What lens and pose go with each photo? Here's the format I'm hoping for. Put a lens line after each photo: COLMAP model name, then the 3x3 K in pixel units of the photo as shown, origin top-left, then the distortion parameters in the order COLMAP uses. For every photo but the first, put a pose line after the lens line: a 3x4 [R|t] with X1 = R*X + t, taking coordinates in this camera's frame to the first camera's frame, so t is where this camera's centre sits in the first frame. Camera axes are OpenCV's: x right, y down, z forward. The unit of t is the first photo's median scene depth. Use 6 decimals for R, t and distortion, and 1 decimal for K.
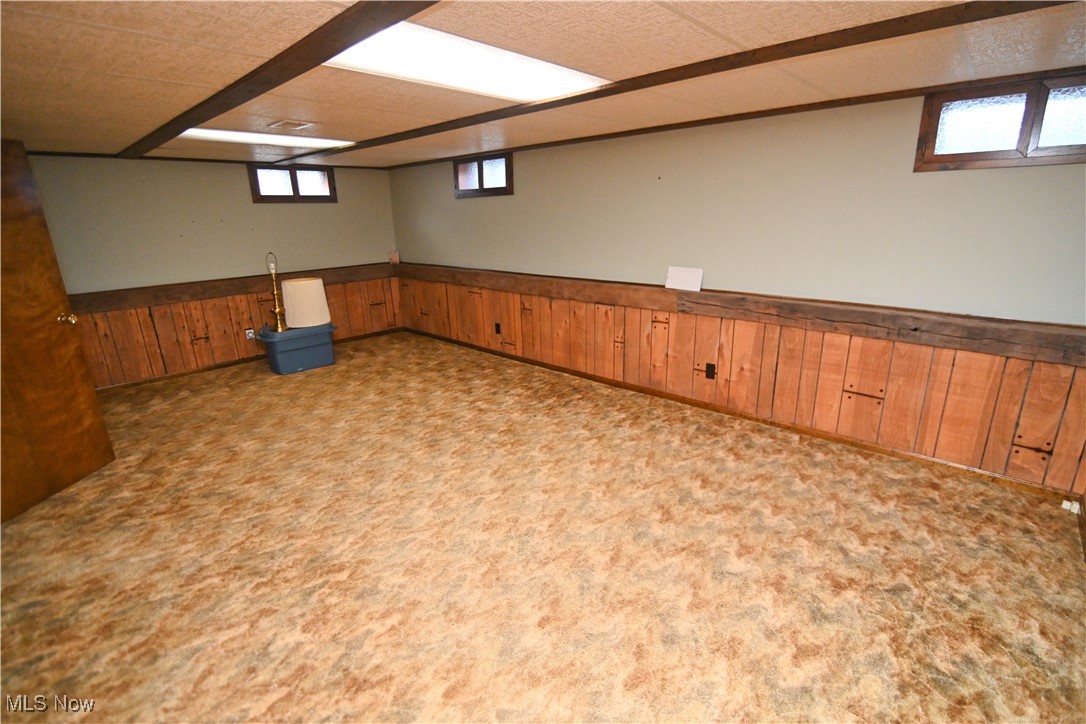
lens RADIAL K [[491.1, 0, 559.8], [0, 491.1, 360.3], [0, 0, 1]] dist [-0.018854, 0.000377]
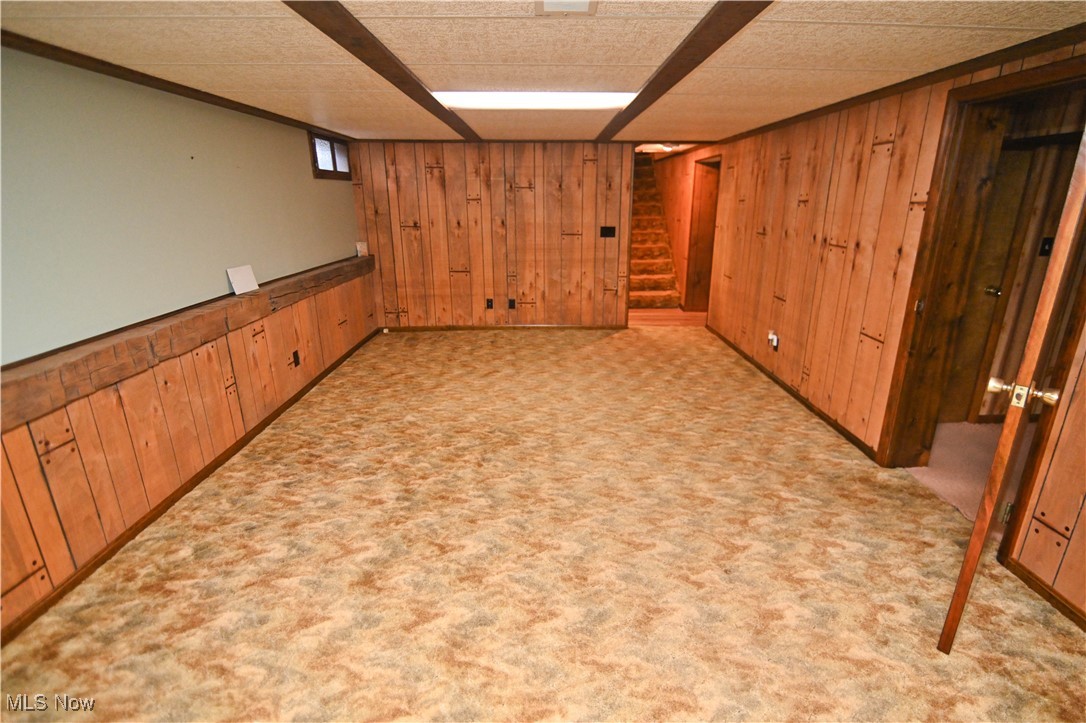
lens RADIAL K [[514.5, 0, 545.7], [0, 514.5, 358.1], [0, 0, 1]] dist [-0.025047, 0.000507]
pose [[-0.674017, -0.199360, 0.711307, -0.732734], [0.225393, 0.861481, 0.455027, -0.317061], [-0.703491, 0.467019, -0.535718, 1.105165]]
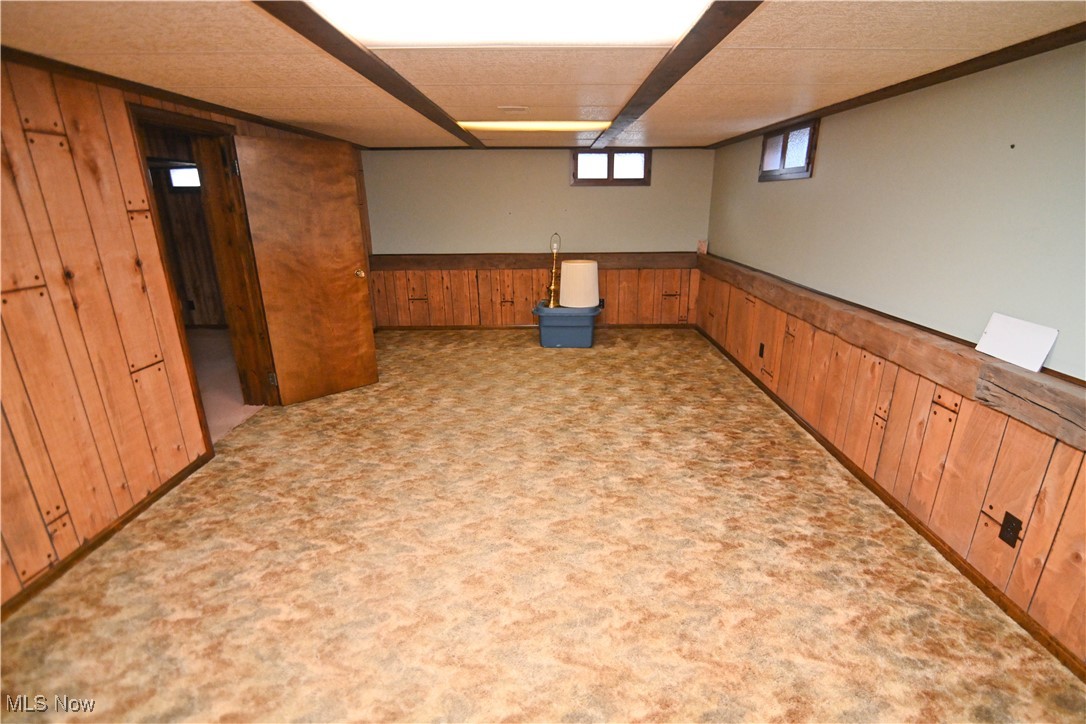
lens RADIAL K [[501.9, 0, 562.1], [0, 501.9, 363.8], [0, 0, 1]] dist [-0.019834, 0.000499]
pose [[0.684358, 0.244762, -0.686838, 0.273518], [-0.220047, 0.967385, 0.125485, -0.097232], [0.695150, 0.065260, 0.715896, 0.276332]]
